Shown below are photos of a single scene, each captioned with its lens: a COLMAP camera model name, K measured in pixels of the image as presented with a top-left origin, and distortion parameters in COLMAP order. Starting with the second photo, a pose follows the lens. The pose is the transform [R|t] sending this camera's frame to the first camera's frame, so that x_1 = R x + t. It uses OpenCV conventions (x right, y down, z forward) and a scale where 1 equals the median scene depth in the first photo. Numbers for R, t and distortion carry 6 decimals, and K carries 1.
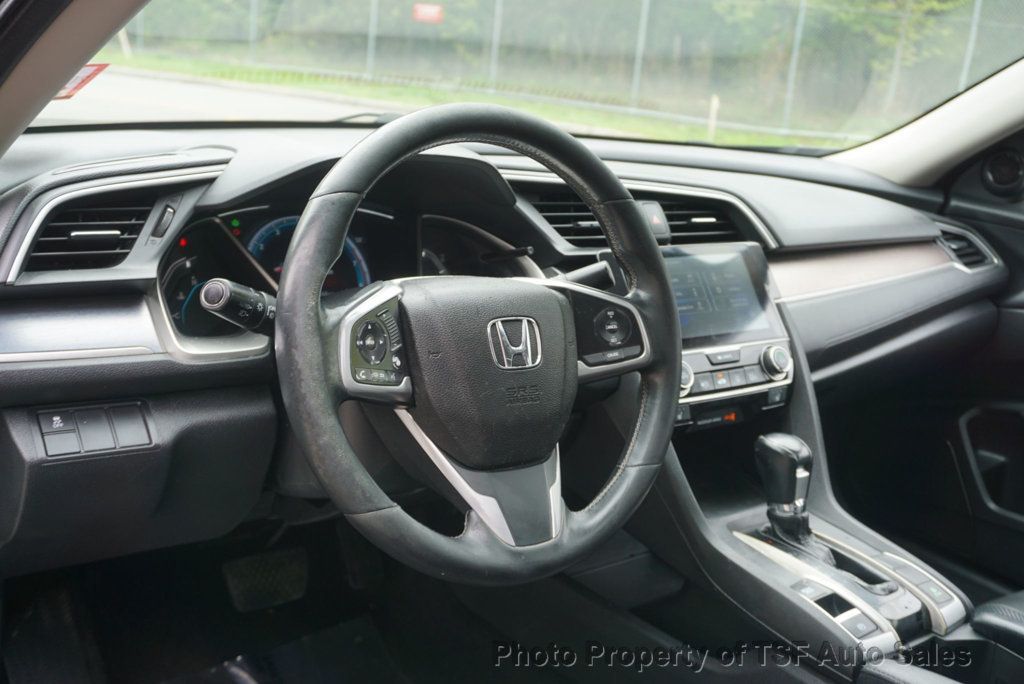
lens RADIAL K [[1060.7, 0, 504.4], [0, 1060.7, 332.7], [0, 0, 1]] dist [0.050425, 0.000000]
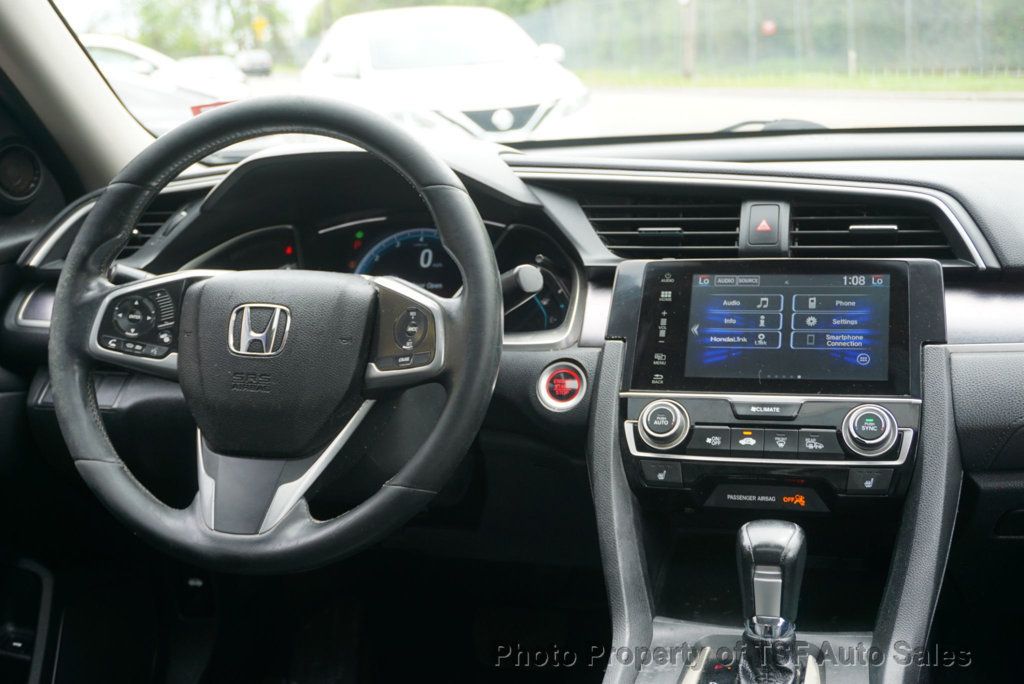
lens RADIAL K [[1402.3, 0, 515.4], [0, 1402.3, 344.9], [0, 0, 1]] dist [0.011621, 0.000000]
pose [[0.593506, 0.036974, -0.803980, 0.921833], [-0.108894, 0.993448, -0.034698, 0.032825], [0.797429, 0.108142, 0.593644, 0.321664]]
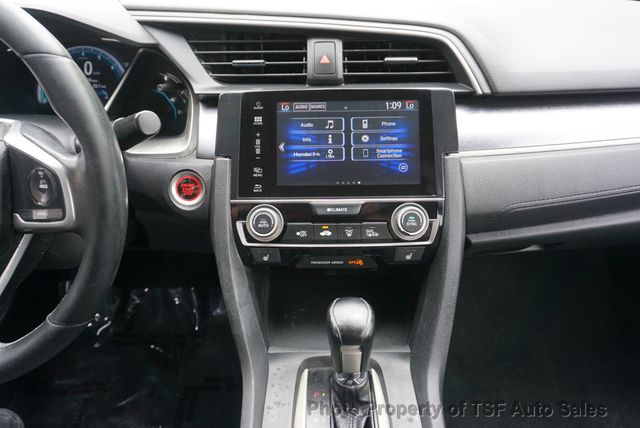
lens RADIAL K [[477.6, 0, 317.6], [0, 477.6, 219.4], [0, 0, 1]] dist [-0.024780, 0.012476]
pose [[0.778225, 0.244418, -0.578468, 0.484778], [-0.067811, 0.948470, 0.309526, -0.112615], [0.624313, -0.201654, 0.754698, 0.691979]]
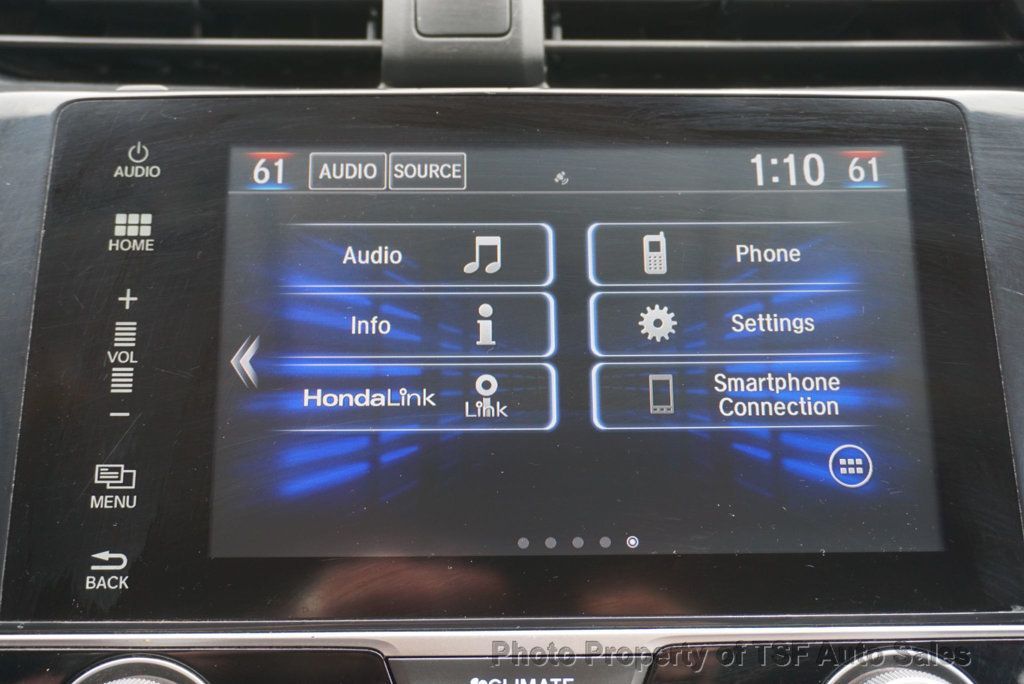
lens RADIAL K [[1217.8, 0, 499.8], [0, 1217.8, 356.9], [0, 0, 1]] dist [0.004034, 0.000000]
pose [[0.801261, 0.149922, -0.579227, 0.343213], [-0.081635, 0.986438, 0.142392, -0.070112], [0.592720, -0.066808, 0.802633, 0.881983]]
